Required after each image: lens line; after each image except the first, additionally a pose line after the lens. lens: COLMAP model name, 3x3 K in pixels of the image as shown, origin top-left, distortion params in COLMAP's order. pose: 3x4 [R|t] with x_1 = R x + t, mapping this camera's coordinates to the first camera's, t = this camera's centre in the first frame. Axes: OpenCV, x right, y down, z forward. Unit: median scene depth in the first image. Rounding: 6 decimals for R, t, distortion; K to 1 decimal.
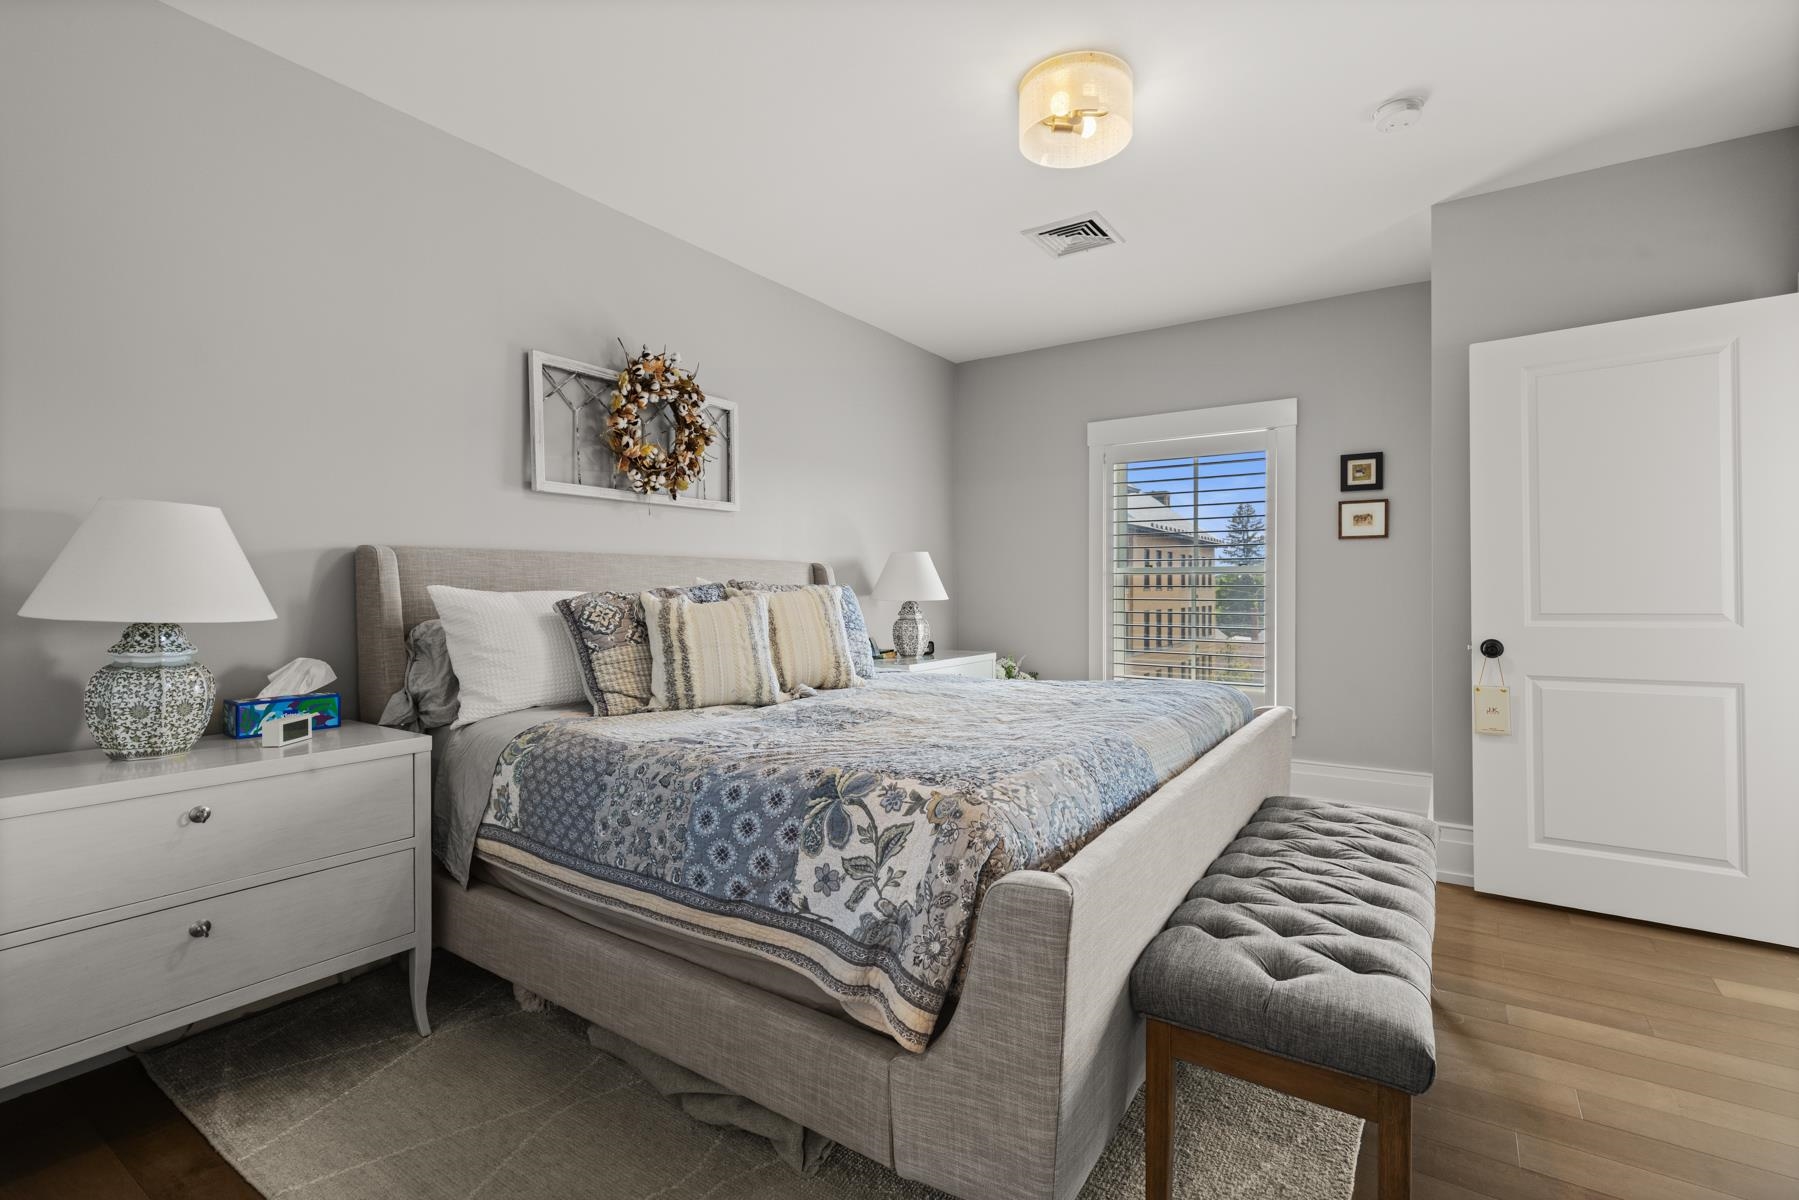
lens RADIAL K [[812.1, 0, 904.3], [0, 812.1, 592.6], [0, 0, 1]] dist [0.010014, -0.002217]
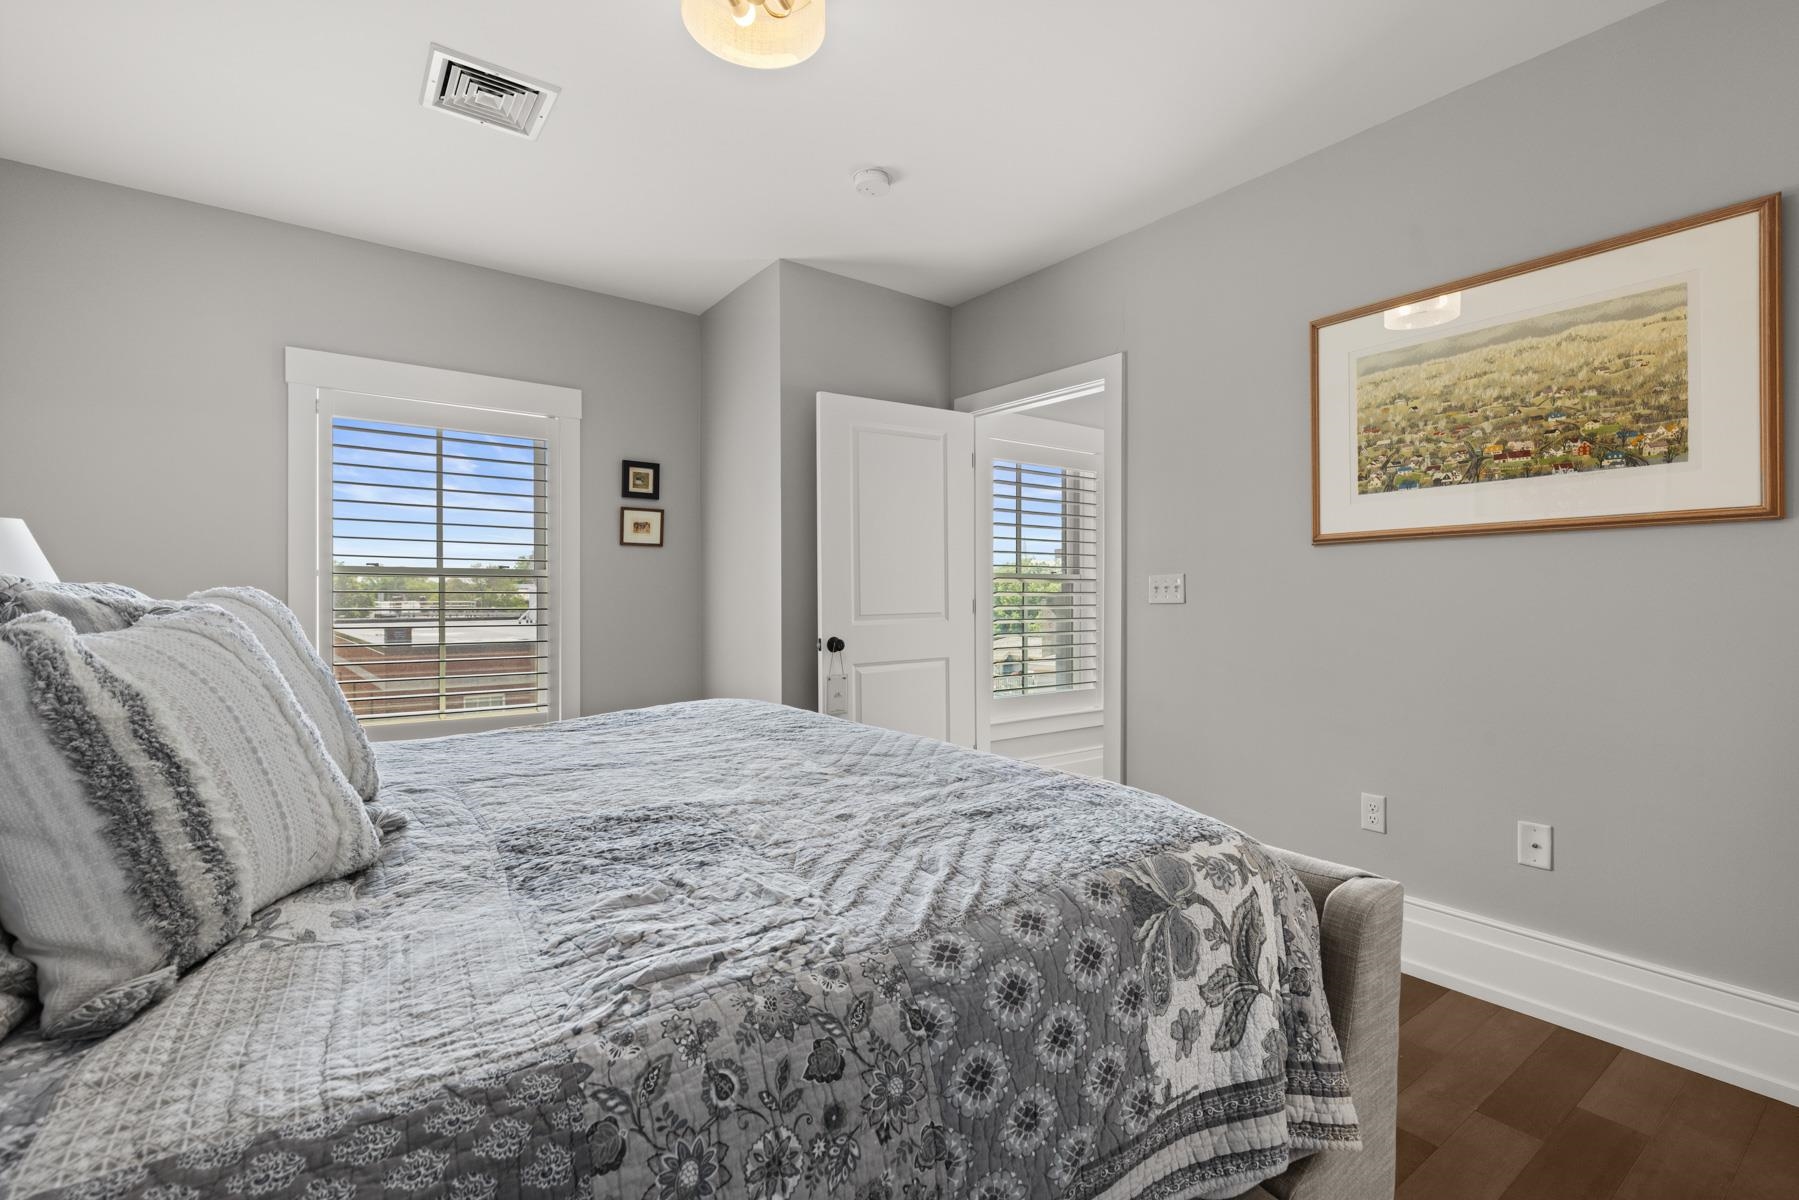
lens RADIAL K [[812.1, 0, 915.7], [0, 812.1, 596.8], [0, 0, 1]] dist [0.010014, -0.002217]
pose [[0.332443, -0.000218, 0.943123, -0.646861], [0.003516, 0.999993, -0.001008, -0.002291], [-0.943117, 0.003651, 0.332441, 0.800483]]
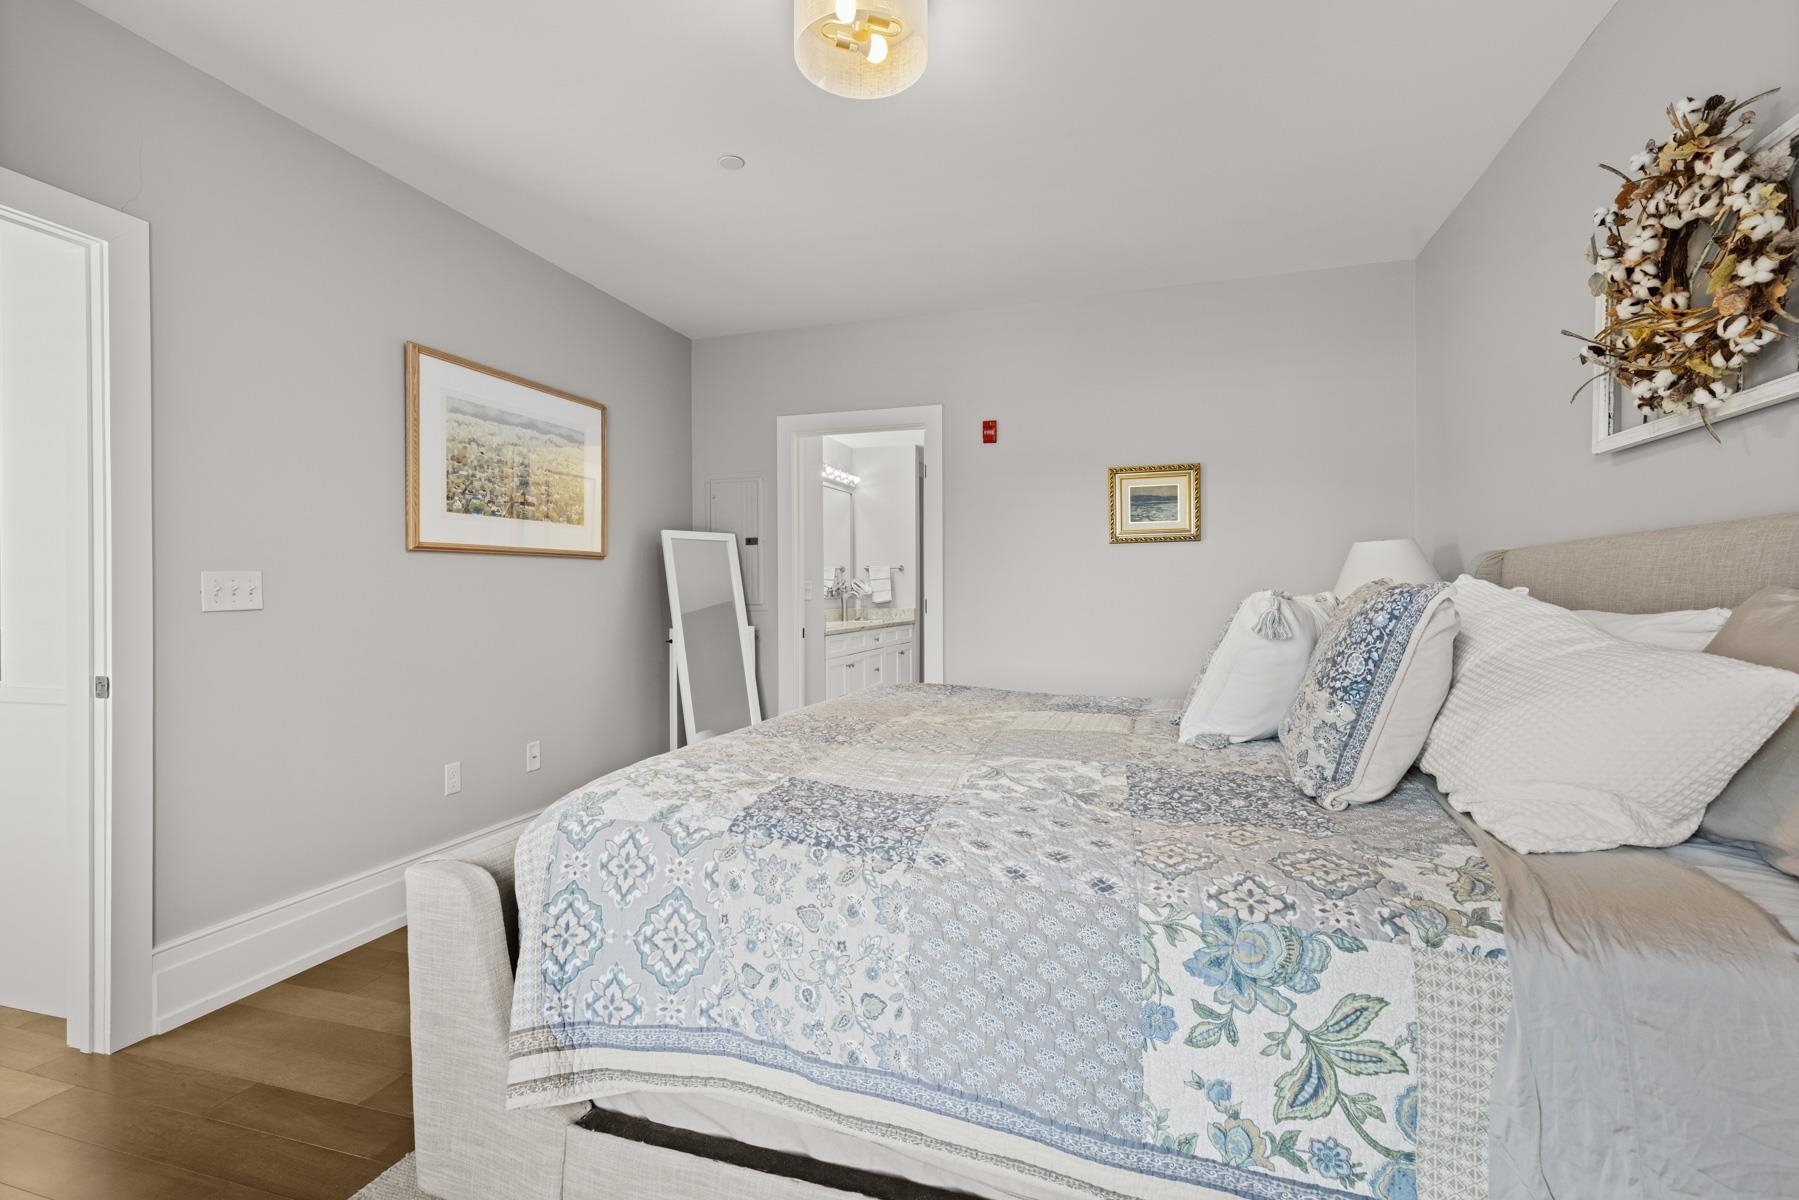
lens RADIAL K [[812.1, 0, 900.9], [0, 812.1, 596.5], [0, 0, 1]] dist [0.010014, -0.002217]
pose [[-0.960743, 0.024623, -0.276347, -0.226849], [0.023882, 0.999696, 0.006046, 0.001048], [0.276412, -0.000791, -0.961039, 1.378318]]
